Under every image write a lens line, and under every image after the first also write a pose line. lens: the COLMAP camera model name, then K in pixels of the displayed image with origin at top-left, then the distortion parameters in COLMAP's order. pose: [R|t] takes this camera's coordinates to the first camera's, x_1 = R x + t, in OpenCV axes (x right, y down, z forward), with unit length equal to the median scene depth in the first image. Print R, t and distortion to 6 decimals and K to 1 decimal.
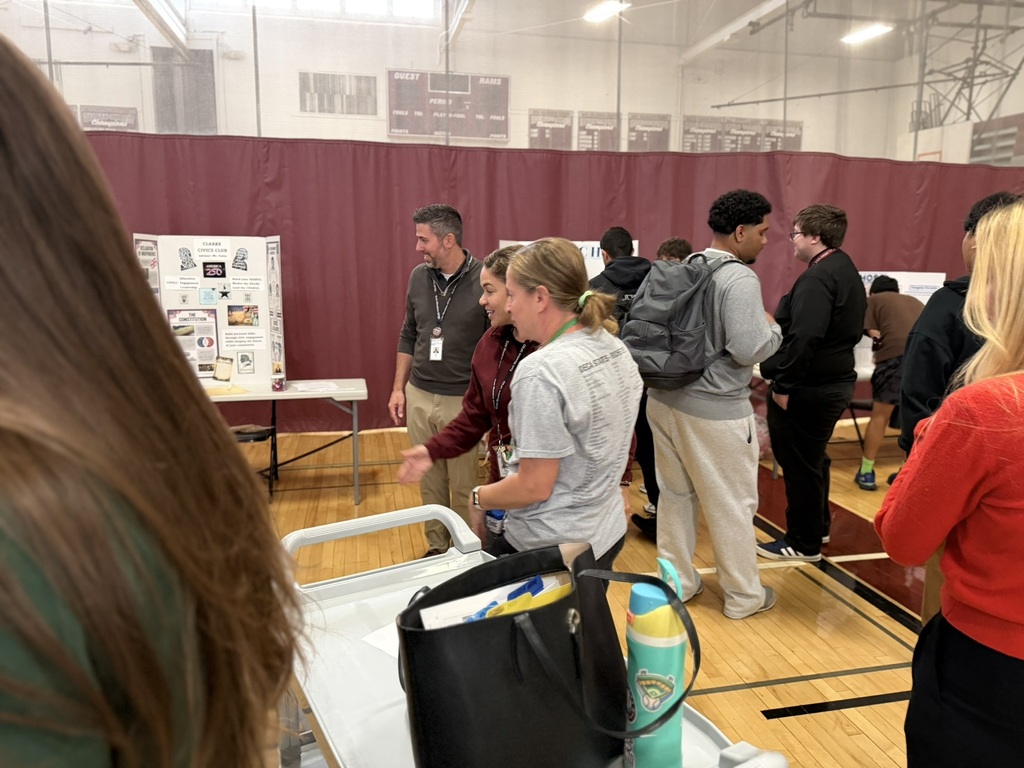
lens RADIAL K [[725.8, 0, 508.7], [0, 725.8, 380.9], [0, 0, 1]] dist [-0.004822, -0.017056]
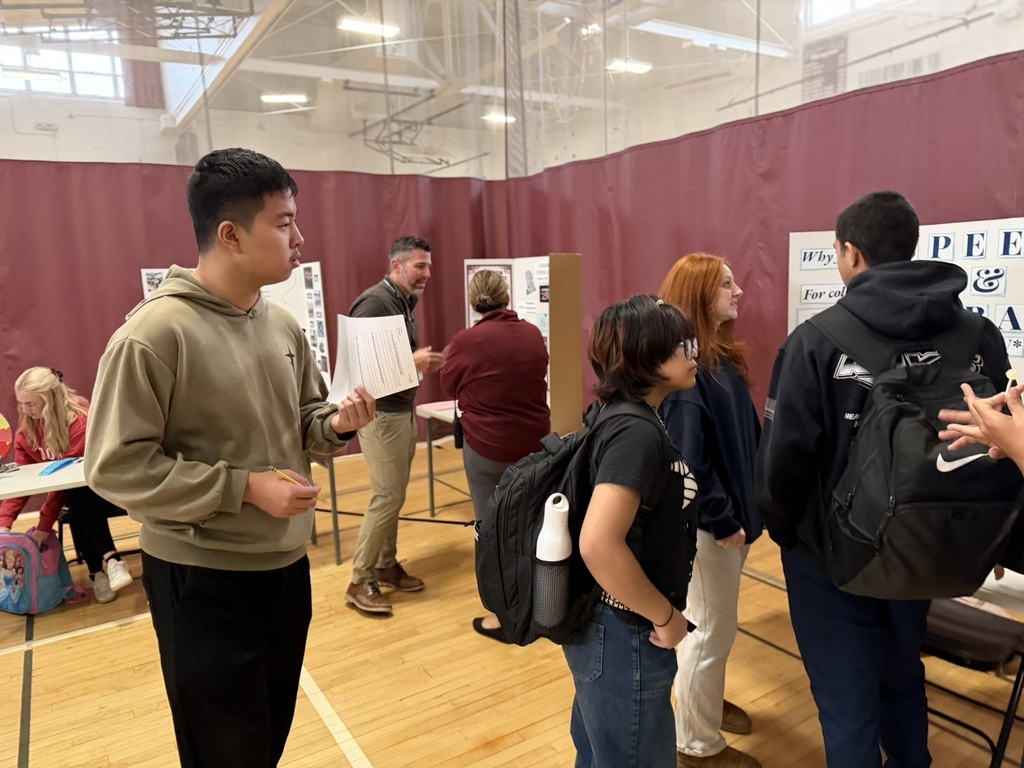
lens RADIAL K [[725.8, 0, 513.2], [0, 725.8, 393.0], [0, 0, 1]] dist [-0.004822, -0.017056]
pose [[0.356911, 0.123778, -0.925902, 0.321244], [-0.108508, 0.989966, 0.090516, -0.081756], [0.927815, 0.068162, 0.366760, 0.483553]]
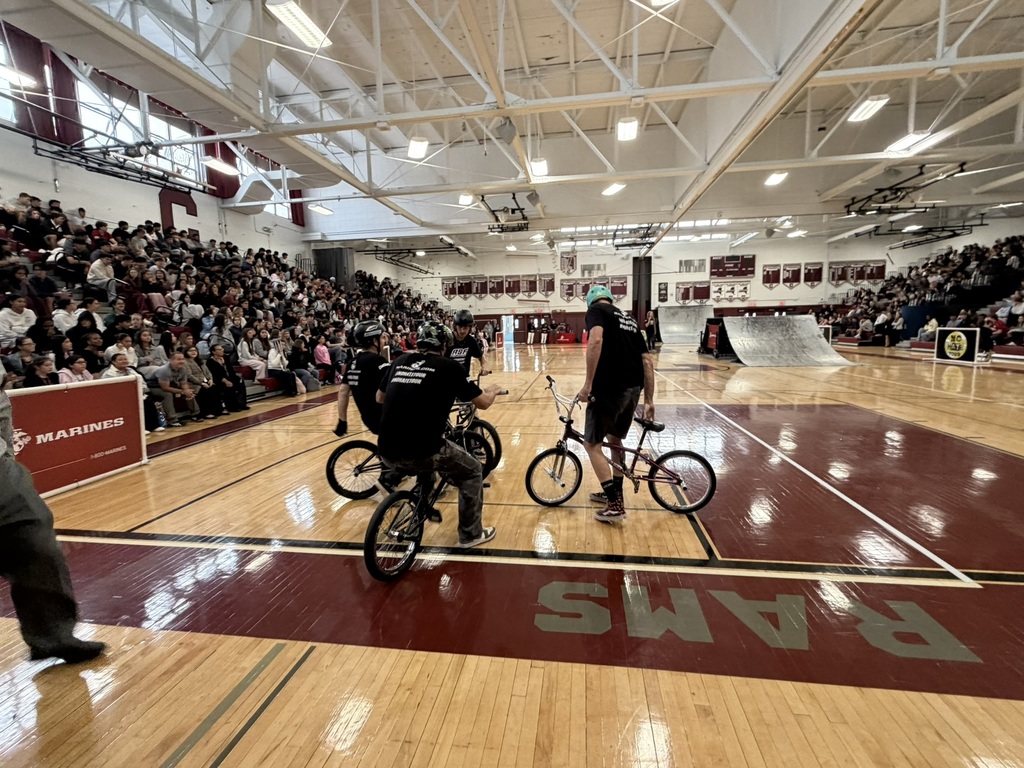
lens RADIAL K [[478.4, 0, 512.2], [0, 478.4, 381.1], [0, 0, 1]] dist [-0.001383, 0.000015]
pose [[0.936651, 0.008668, -0.350157, -0.764399], [-0.023108, 0.999045, -0.037083, 0.529201], [0.349502, 0.042825, 0.935957, -3.451195]]
